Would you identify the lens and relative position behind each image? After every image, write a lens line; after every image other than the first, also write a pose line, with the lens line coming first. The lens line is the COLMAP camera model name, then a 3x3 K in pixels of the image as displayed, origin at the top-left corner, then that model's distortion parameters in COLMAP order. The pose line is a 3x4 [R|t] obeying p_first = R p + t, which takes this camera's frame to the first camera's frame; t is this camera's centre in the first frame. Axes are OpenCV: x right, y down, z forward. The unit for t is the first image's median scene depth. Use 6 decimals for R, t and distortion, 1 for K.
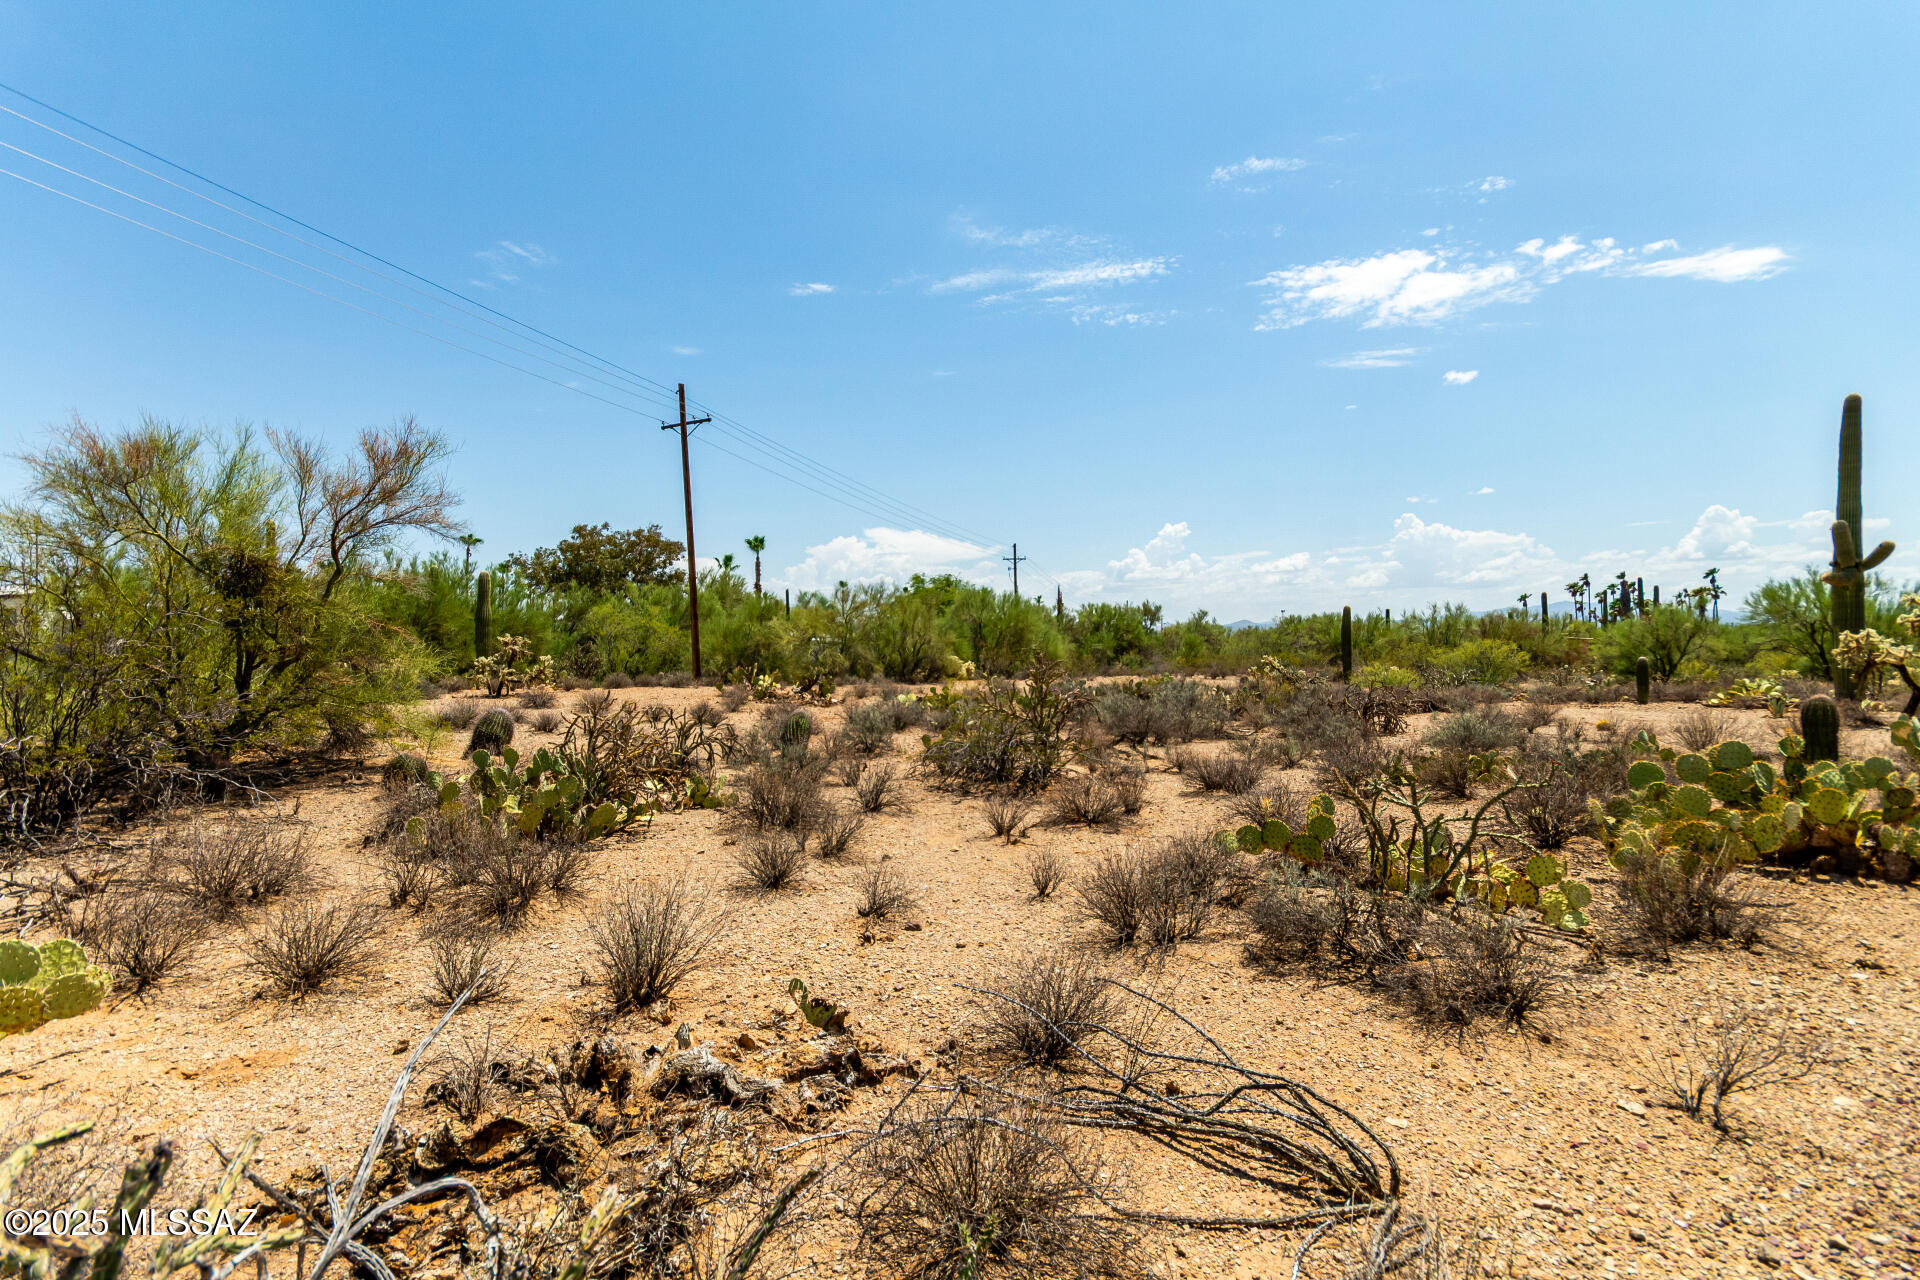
lens RADIAL K [[896.4, 0, 960.0], [0, 896.4, 640.0], [0, 0, 1]] dist [0.009281, 0.000237]
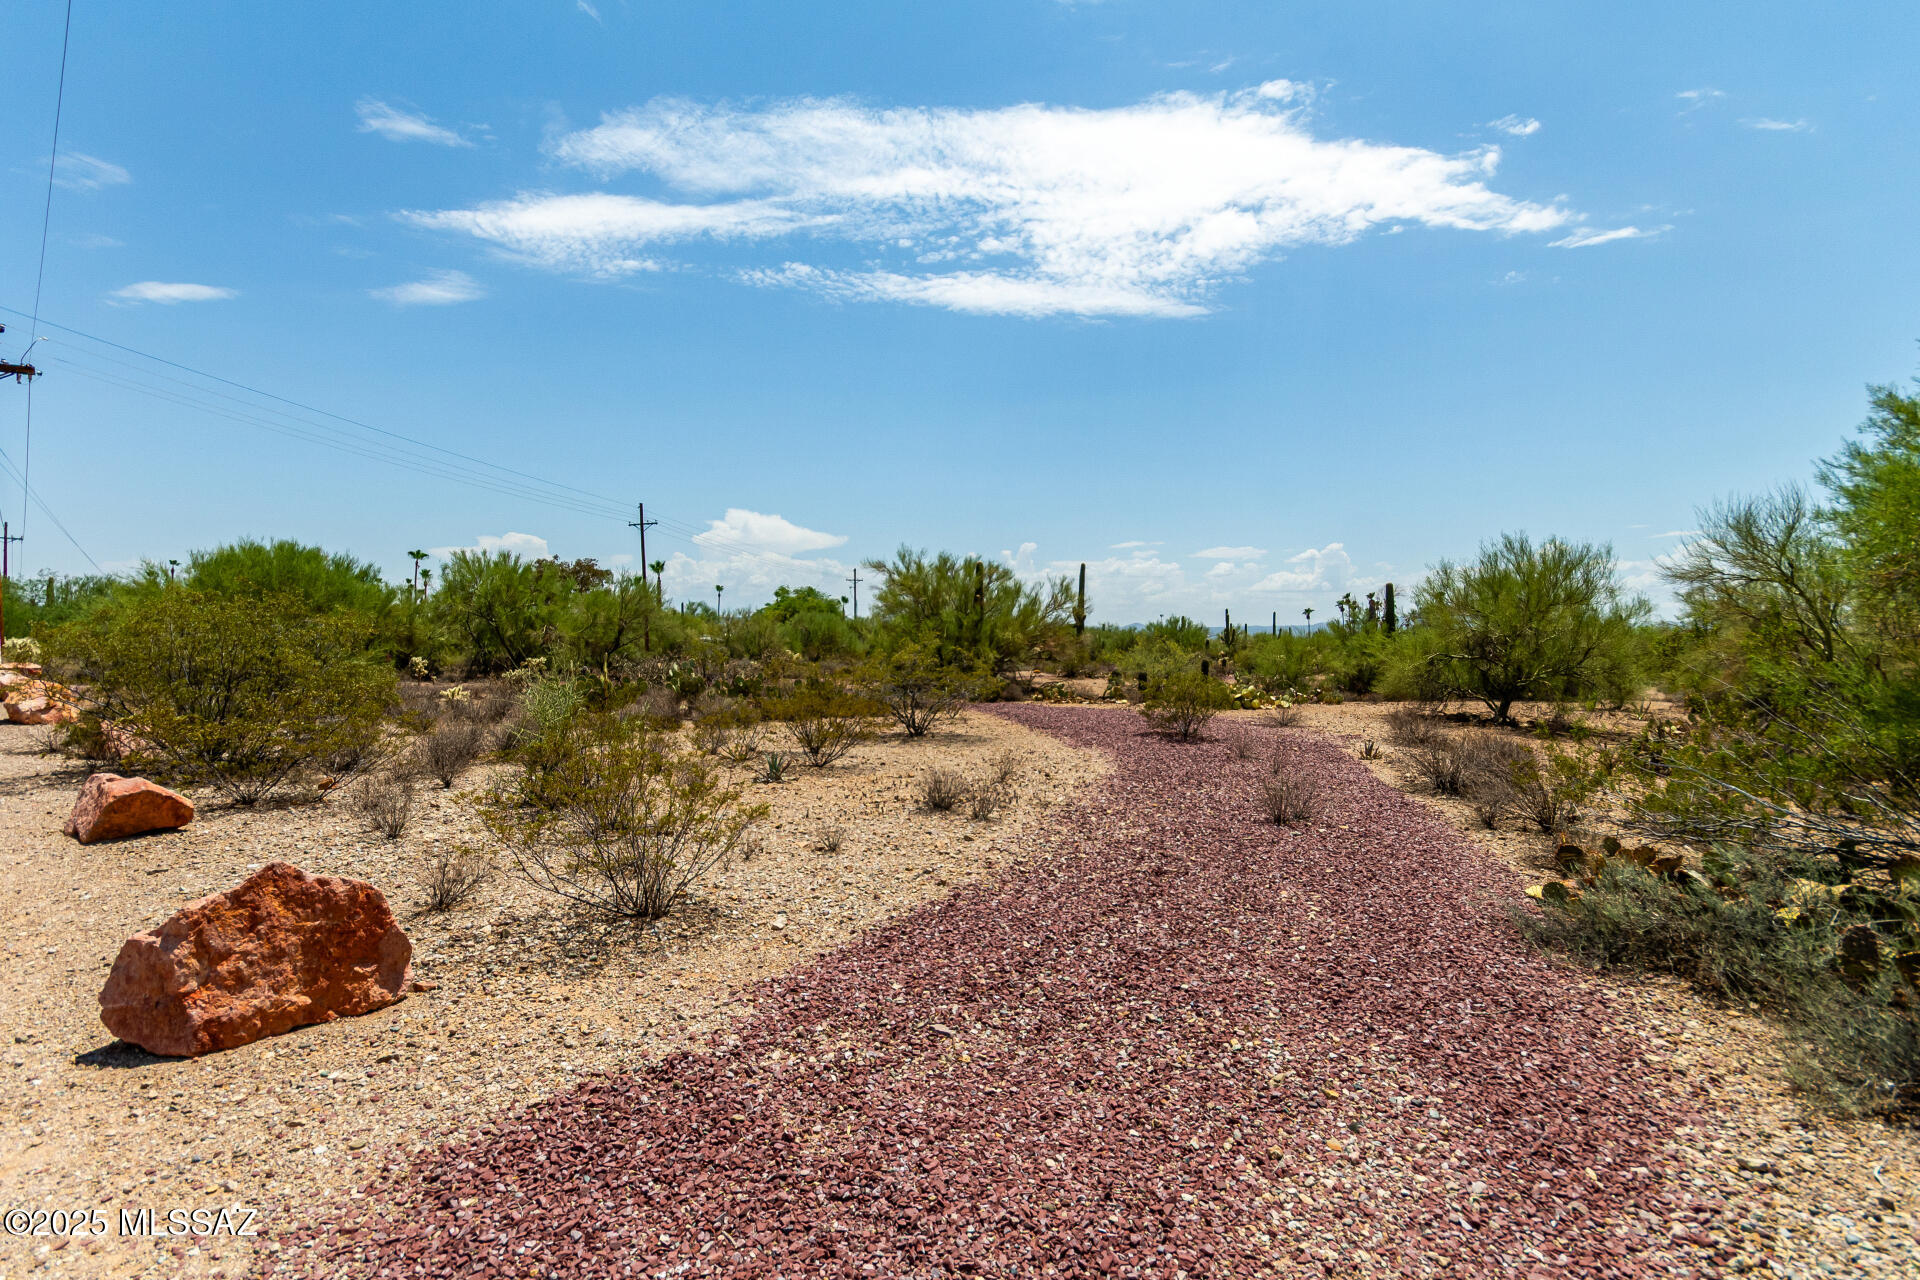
lens RADIAL K [[927.2, 0, 960.0], [0, 927.2, 640.0], [0, 0, 1]] dist [0.003268, 0.000177]
pose [[0.991625, 0.014493, 0.128335, 0.081247], [-0.014374, 0.999895, -0.001855, -0.002681], [-0.128348, -0.000005, 0.991729, -0.765255]]
